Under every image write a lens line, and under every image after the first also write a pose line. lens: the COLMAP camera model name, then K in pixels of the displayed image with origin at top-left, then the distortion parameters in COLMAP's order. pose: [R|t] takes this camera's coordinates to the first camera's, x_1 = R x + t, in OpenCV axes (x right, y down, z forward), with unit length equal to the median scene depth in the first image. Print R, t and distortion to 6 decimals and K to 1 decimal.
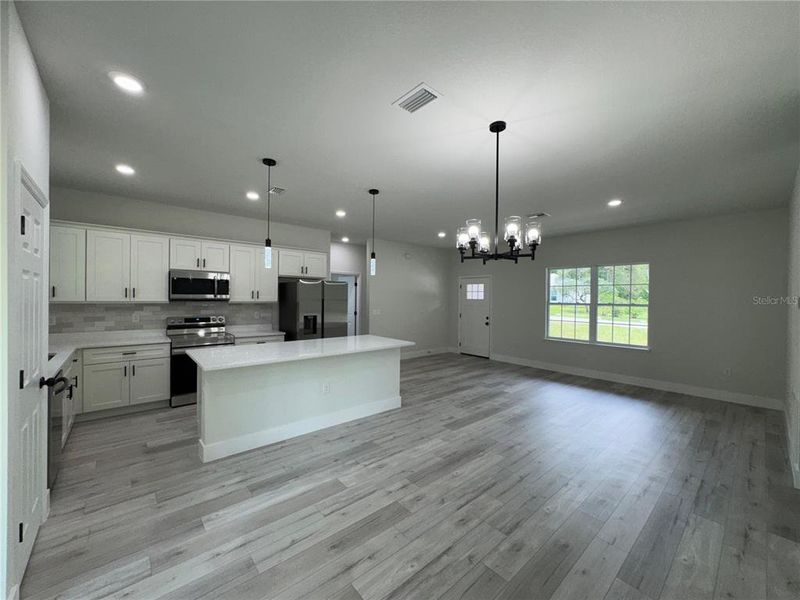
lens RADIAL K [[318.8, 0, 400.0], [0, 318.8, 300.0], [0, 0, 1]] dist [-0.001512, -0.000028]
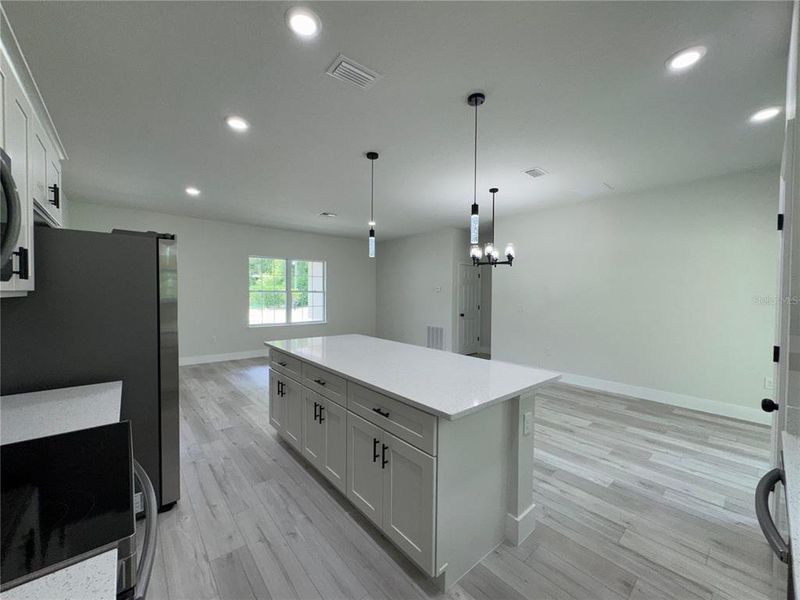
lens RADIAL K [[318.8, 0, 400.0], [0, 318.8, 300.0], [0, 0, 1]] dist [-0.001512, -0.000028]
pose [[0.006404, -0.033727, 0.999411, -0.804692], [-0.003041, 0.999426, 0.033747, 0.004848], [-0.999975, -0.003256, 0.006297, 0.809277]]
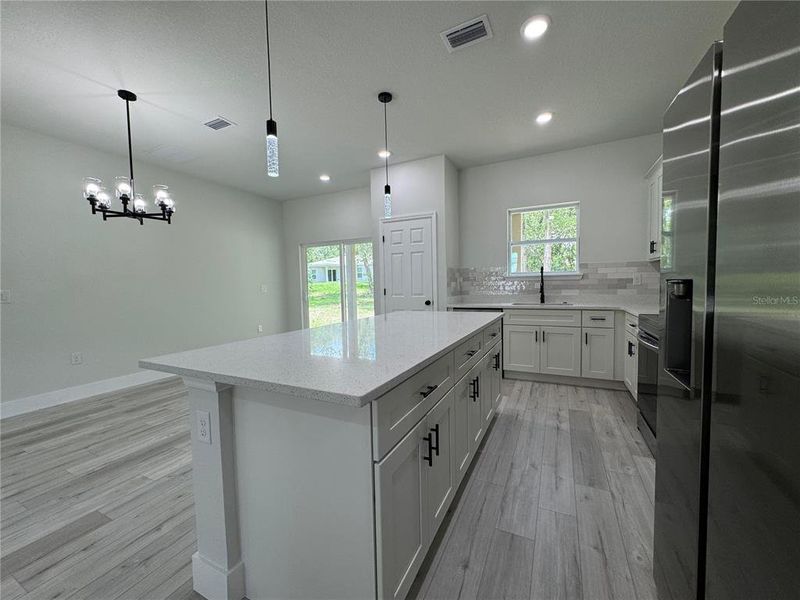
lens RADIAL K [[318.8, 0, 400.0], [0, 318.8, 300.0], [0, 0, 1]] dist [-0.001512, -0.000028]
pose [[-0.922395, 0.026627, -0.385329, -0.062739], [0.007166, 0.998629, 0.051854, 0.058883], [0.386181, 0.045068, -0.921321, 1.282785]]
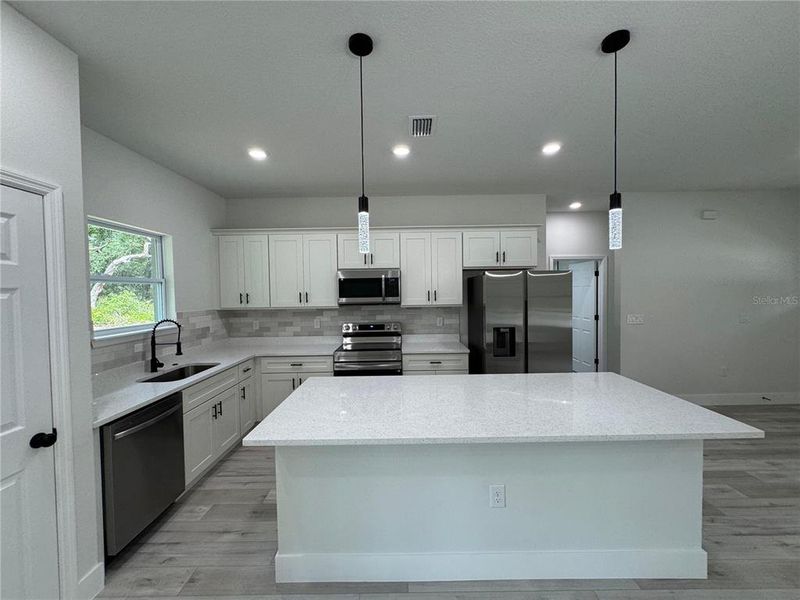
lens RADIAL K [[318.8, 0, 400.0], [0, 318.8, 300.0], [0, 0, 1]] dist [-0.001512, -0.000028]
pose [[0.751542, -0.006664, -0.659651, -0.020165], [0.020283, 0.999710, 0.013009, -0.020576], [0.659373, -0.023156, 0.751459, 0.447535]]
